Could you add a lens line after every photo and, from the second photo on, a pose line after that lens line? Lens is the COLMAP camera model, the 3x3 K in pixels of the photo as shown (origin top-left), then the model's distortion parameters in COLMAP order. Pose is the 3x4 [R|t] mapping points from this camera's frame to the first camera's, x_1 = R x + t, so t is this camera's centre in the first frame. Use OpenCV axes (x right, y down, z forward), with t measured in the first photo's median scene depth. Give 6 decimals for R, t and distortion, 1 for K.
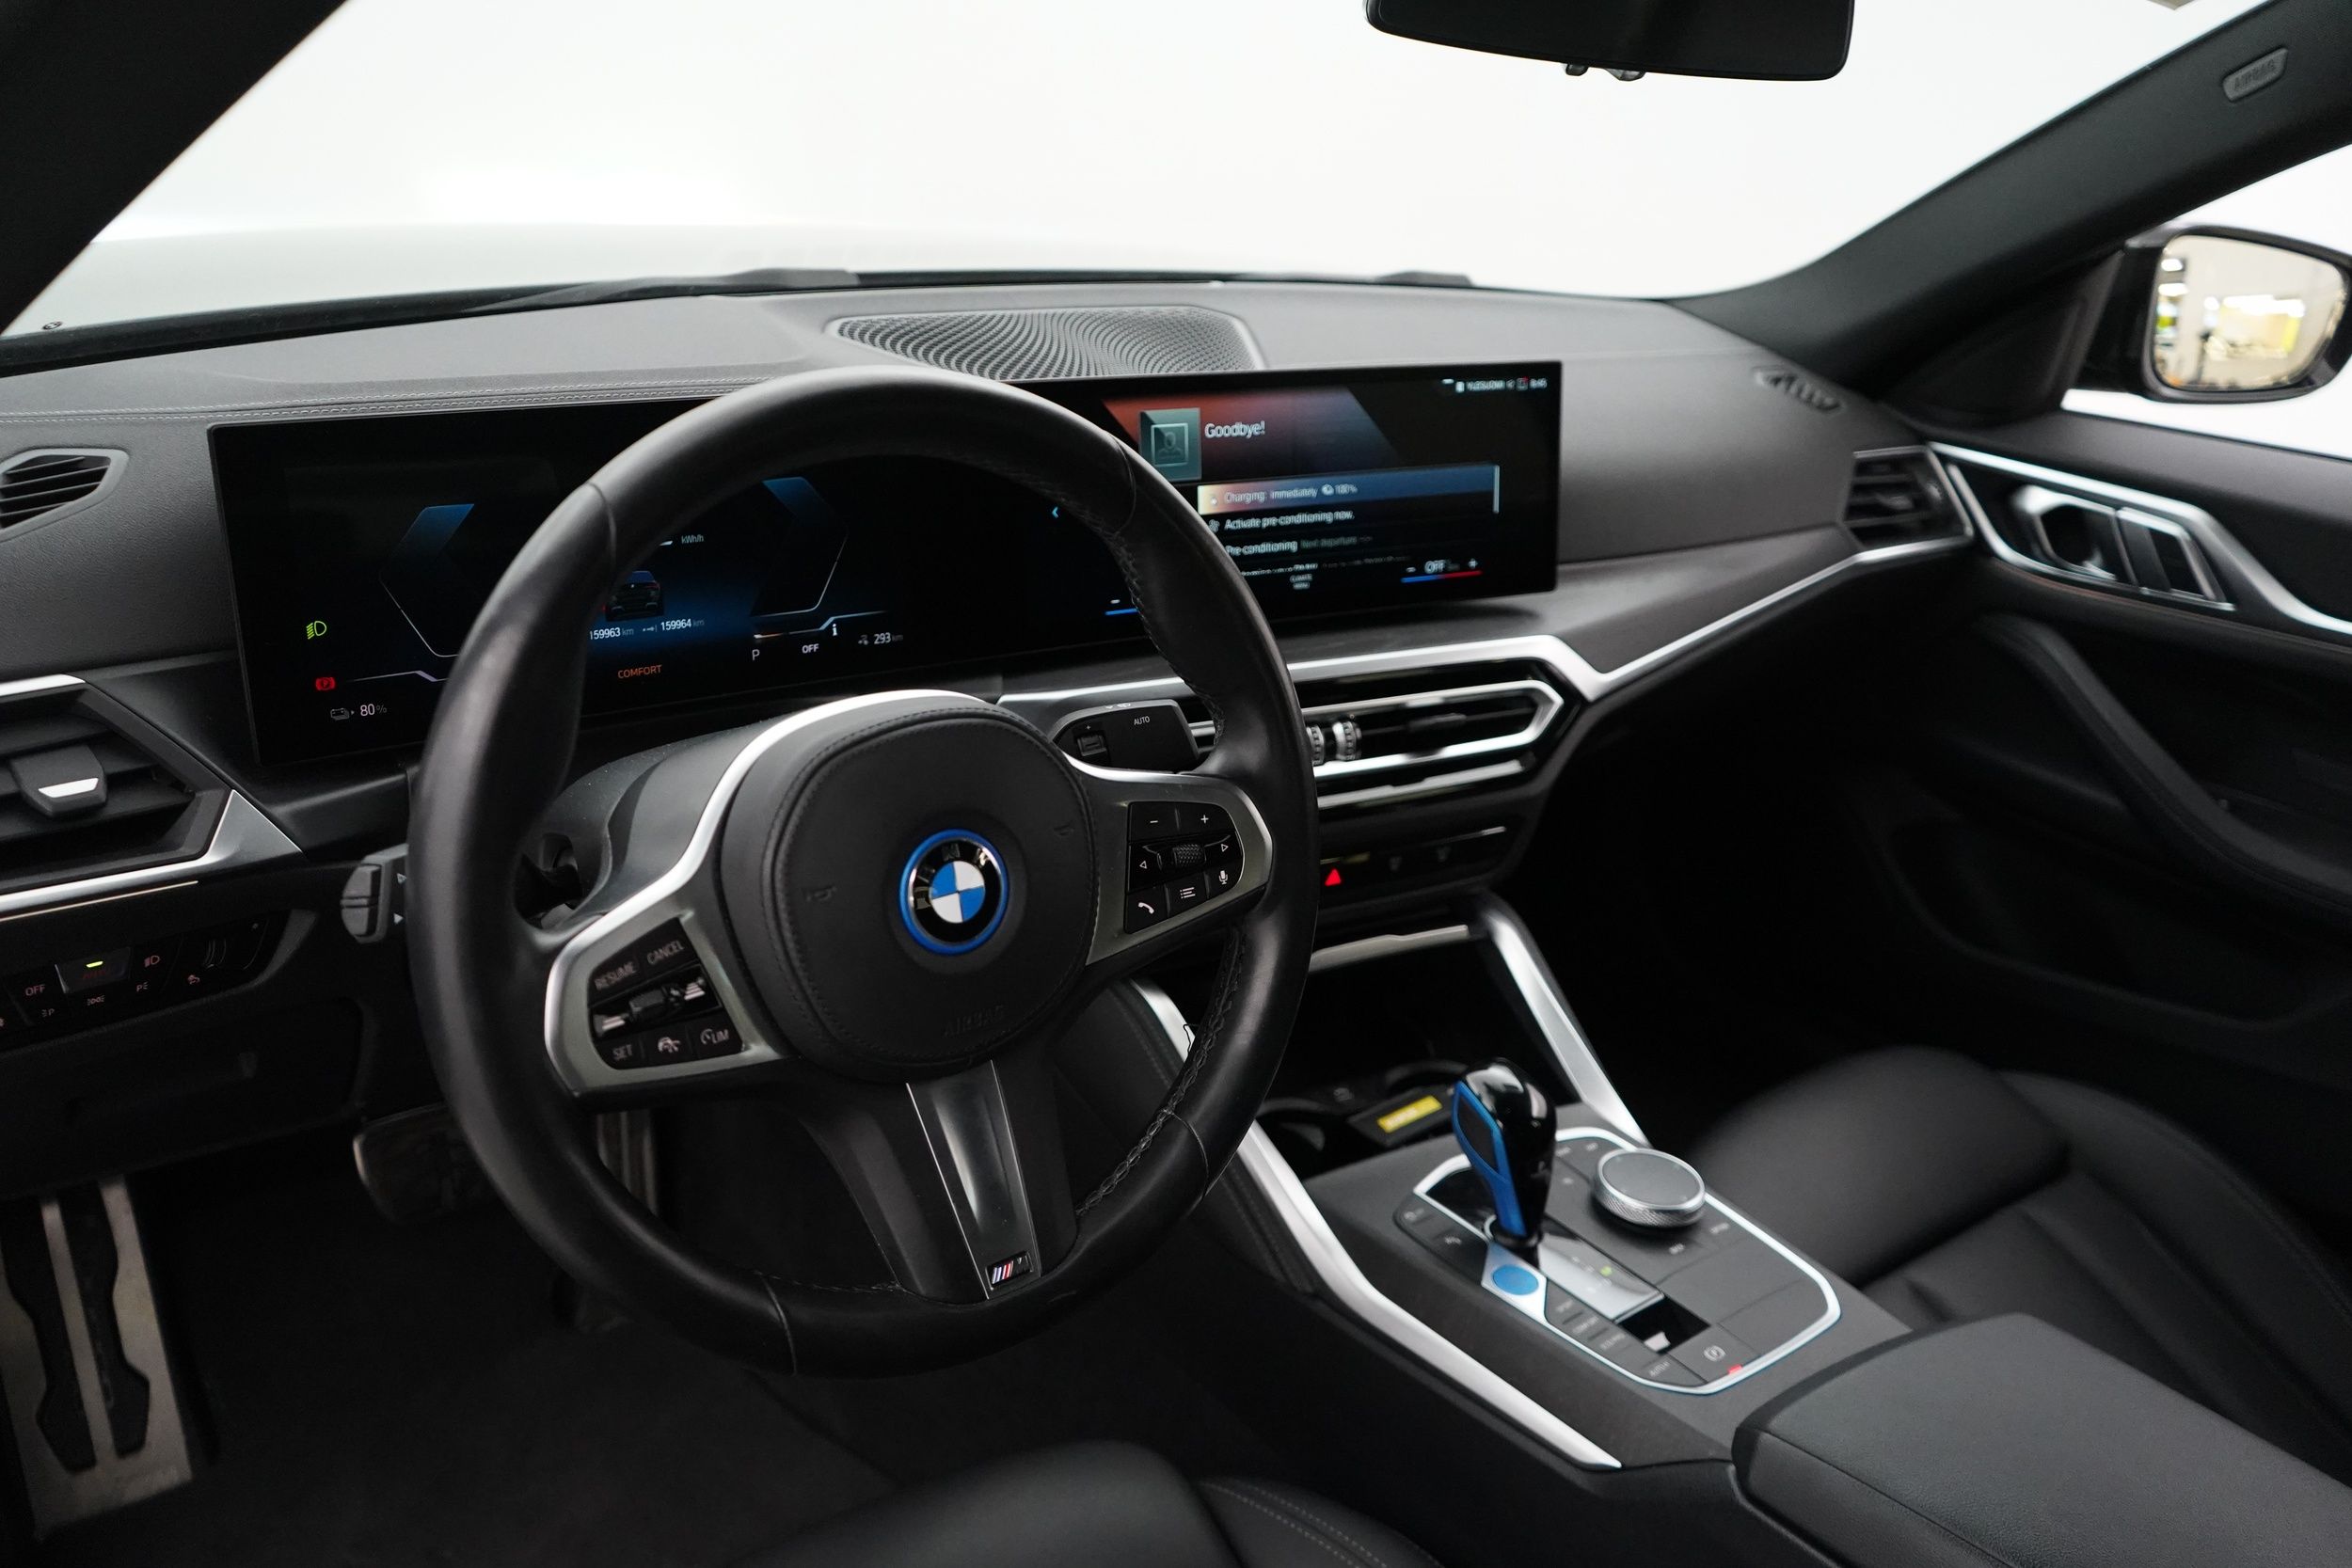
lens RADIAL K [[1877.0, 0, 1171.4], [0, 1877.0, 786.6], [0, 0, 1]] dist [0.001666, 0.001214]
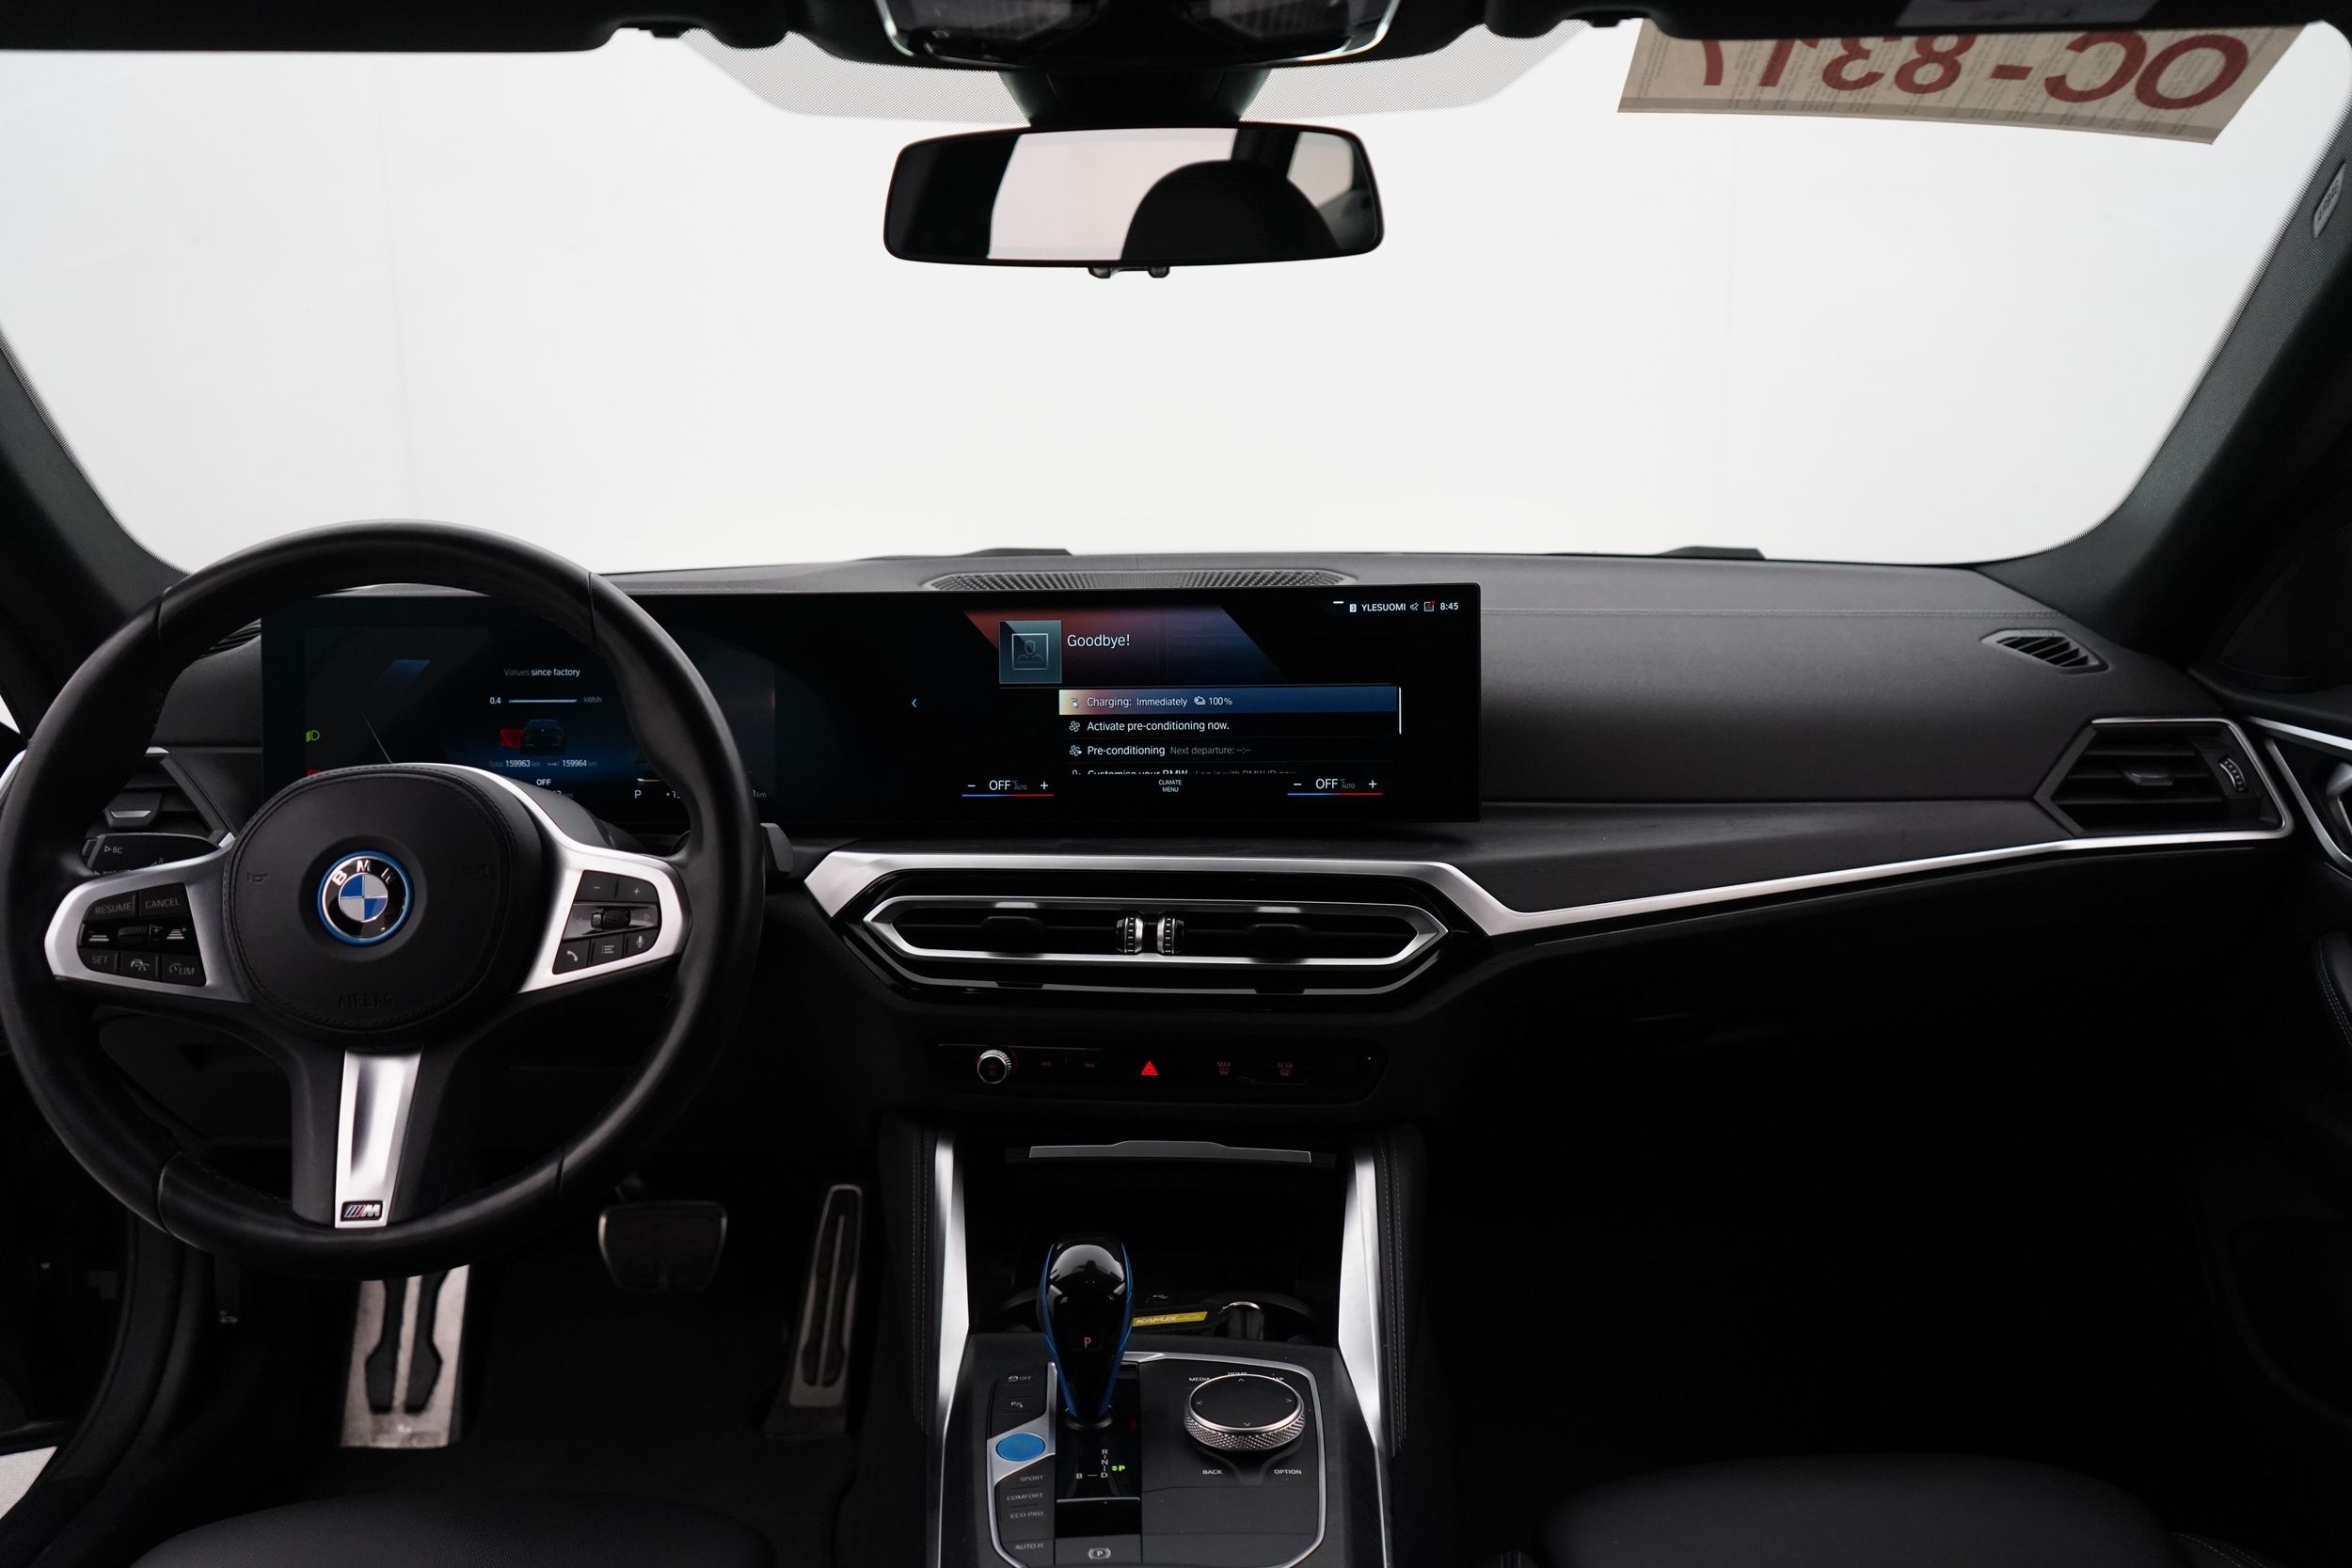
lens RADIAL K [[1877.0, 0, 1170.1], [0, 1877.0, 773.6], [0, 0, 1]] dist [0.001666, 0.001214]
pose [[0.792896, 0.019903, -0.609032, 0.713232], [-0.162671, 0.970108, -0.180078, 0.073775], [0.587243, 0.241855, 0.772433, 0.188577]]
